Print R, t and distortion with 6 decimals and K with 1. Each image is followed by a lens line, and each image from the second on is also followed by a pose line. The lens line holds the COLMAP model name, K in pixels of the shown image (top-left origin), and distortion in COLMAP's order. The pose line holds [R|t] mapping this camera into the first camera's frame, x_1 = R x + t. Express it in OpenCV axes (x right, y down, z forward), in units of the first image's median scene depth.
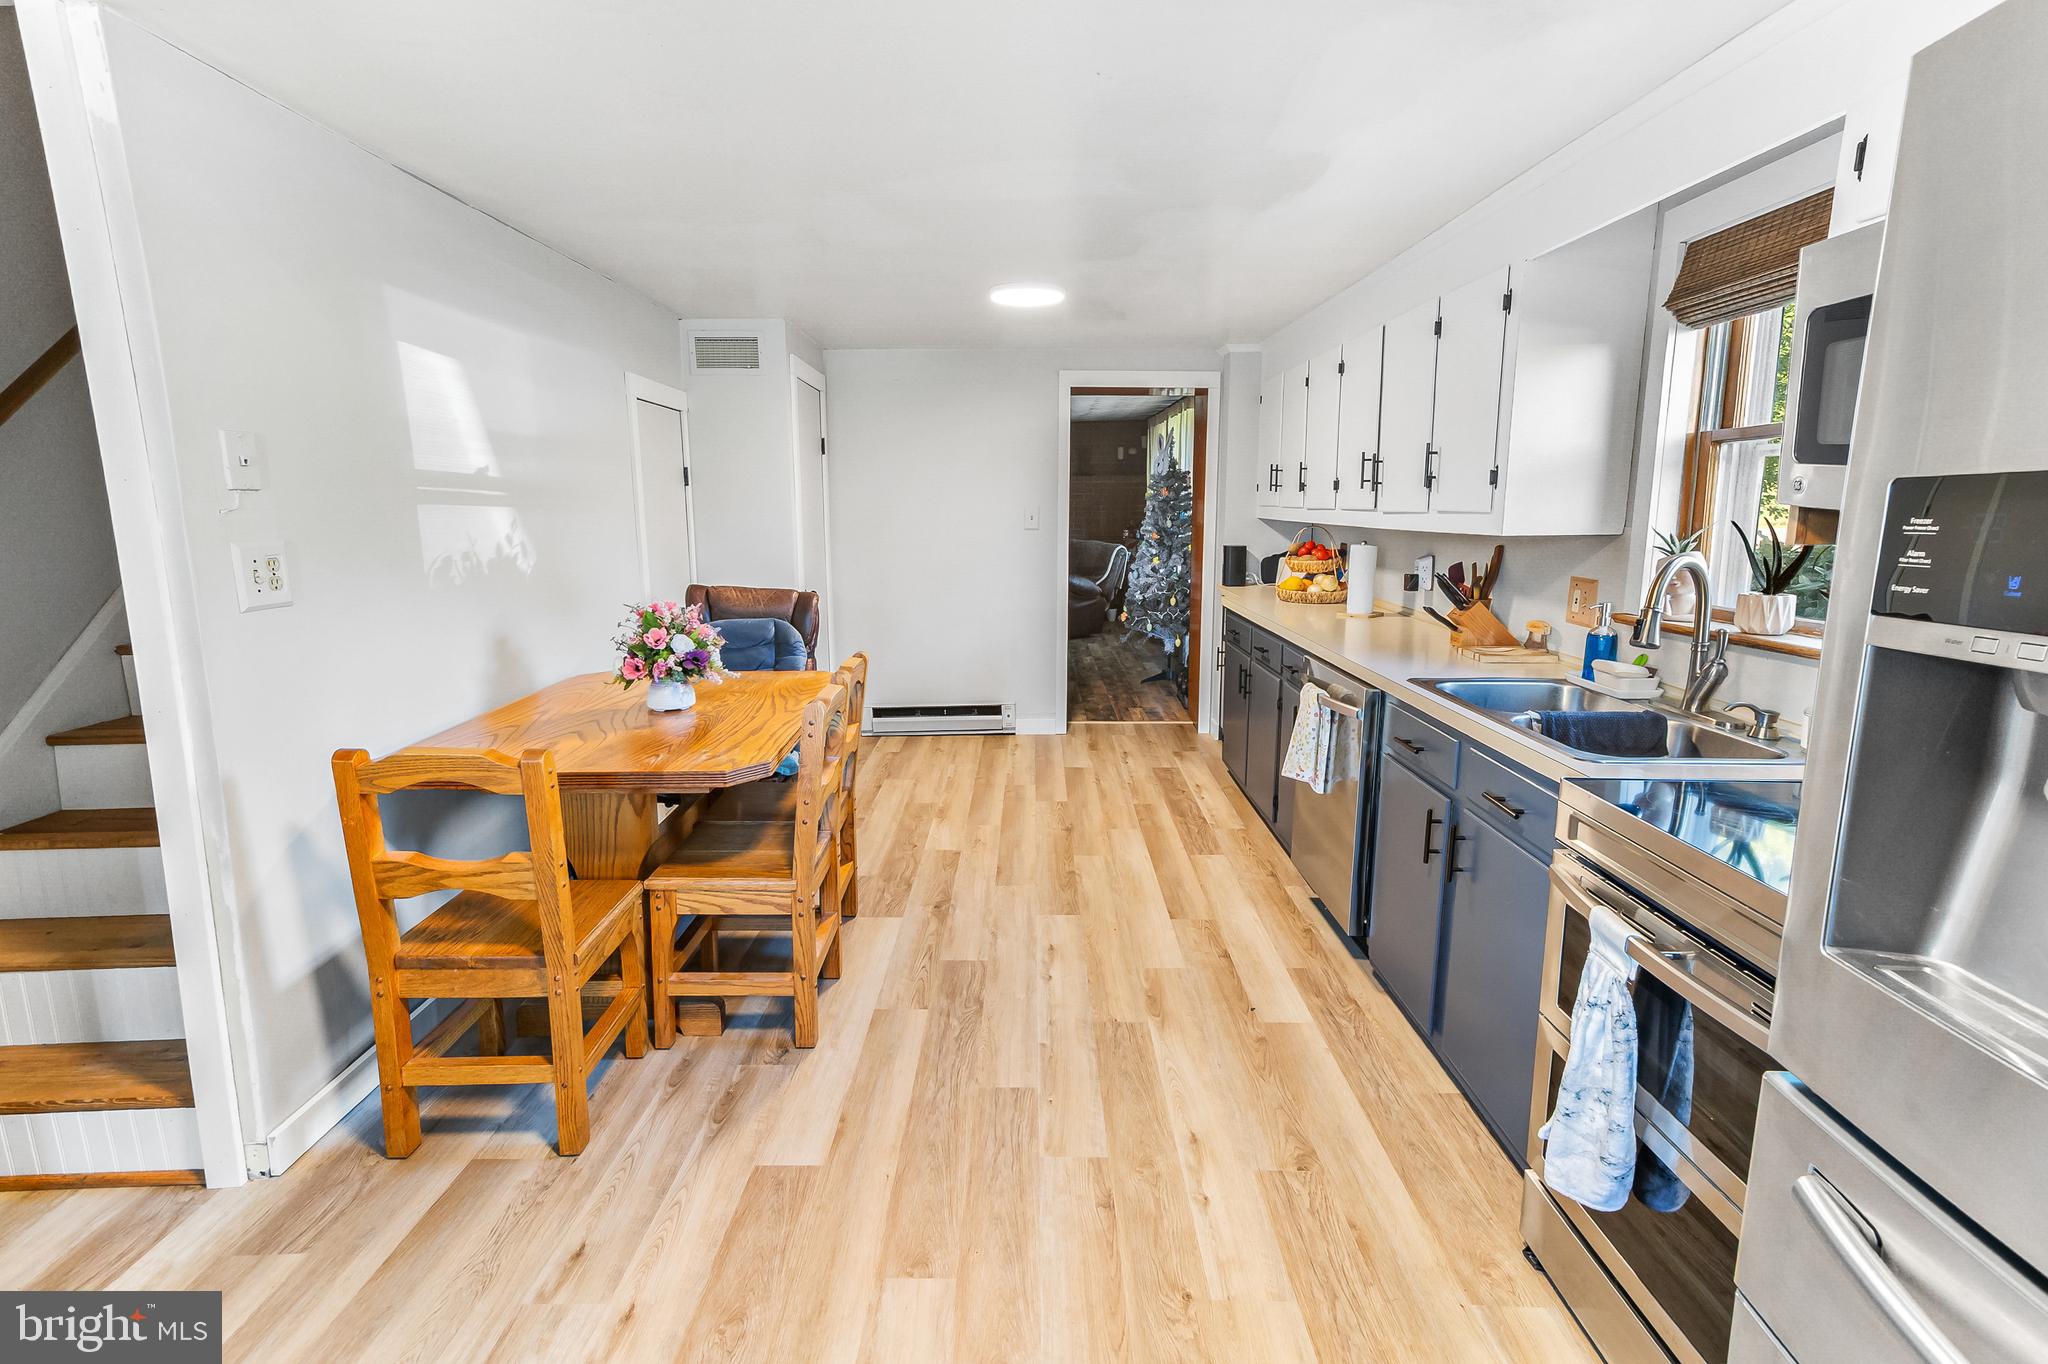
lens RADIAL K [[941.7, 0, 1030.1], [0, 941.7, 653.8], [0, 0, 1]] dist [0.018630, 0.002202]
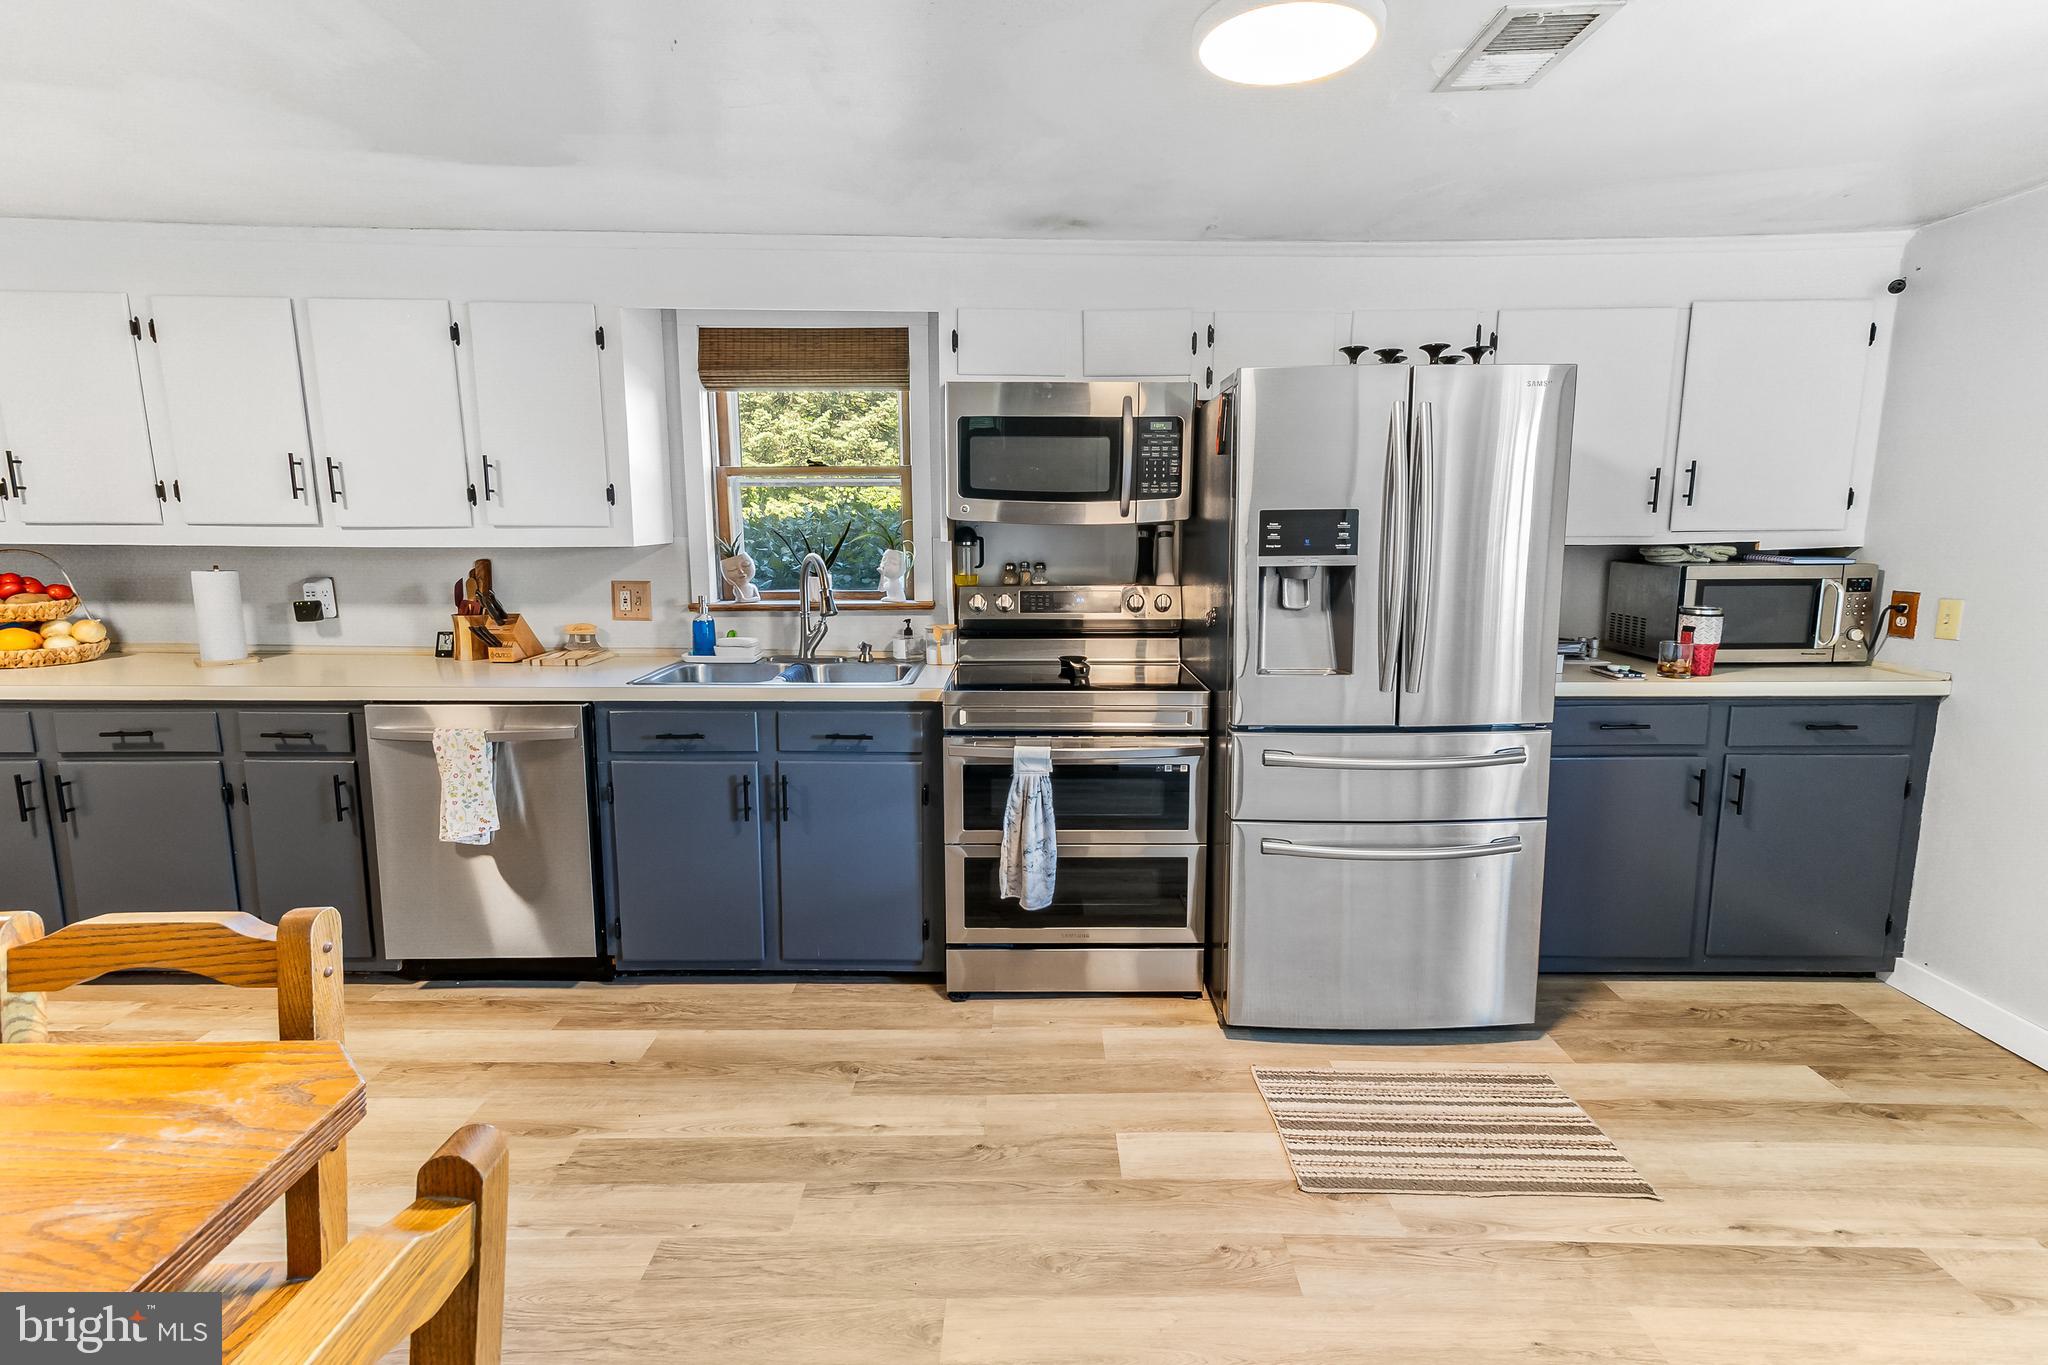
lens RADIAL K [[941.7, 0, 1028.3], [0, 941.7, 655.6], [0, 0, 1]] dist [0.018630, 0.002202]
pose [[0.005336, -0.146143, 0.989249, -0.613551], [0.157823, 0.976988, 0.143481, -0.081413], [-0.987453, 0.155361, 0.028278, 0.500397]]
